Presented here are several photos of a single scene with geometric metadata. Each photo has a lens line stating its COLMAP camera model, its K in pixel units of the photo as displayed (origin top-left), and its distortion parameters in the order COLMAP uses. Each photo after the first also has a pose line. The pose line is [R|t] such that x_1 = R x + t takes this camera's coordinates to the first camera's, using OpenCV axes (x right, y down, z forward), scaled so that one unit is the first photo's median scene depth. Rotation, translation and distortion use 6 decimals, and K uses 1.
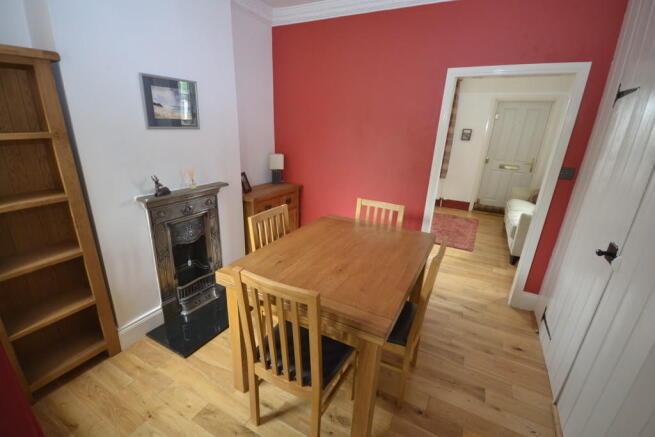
lens RADIAL K [[292.8, 0, 325.5], [0, 292.8, 227.0], [0, 0, 1]] dist [0.011065, -0.013108]
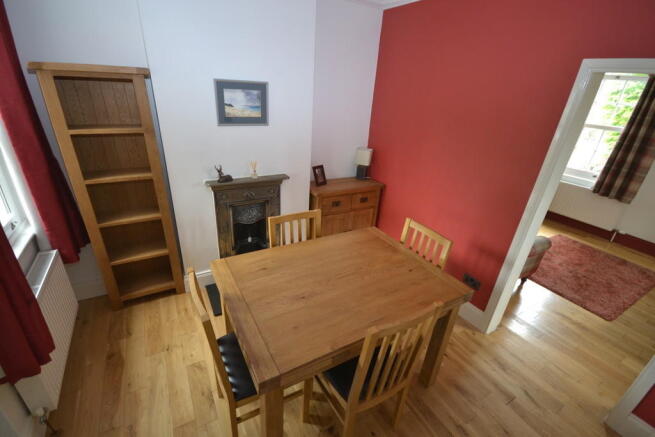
lens RADIAL K [[292.8, 0, 325.5], [0, 292.8, 227.0], [0, 0, 1]] dist [0.011065, -0.013108]
pose [[0.847921, 0.242002, -0.471663, 0.377175], [-0.203132, 0.970134, 0.132584, -0.161769], [0.489661, -0.016611, 0.871754, 0.149950]]
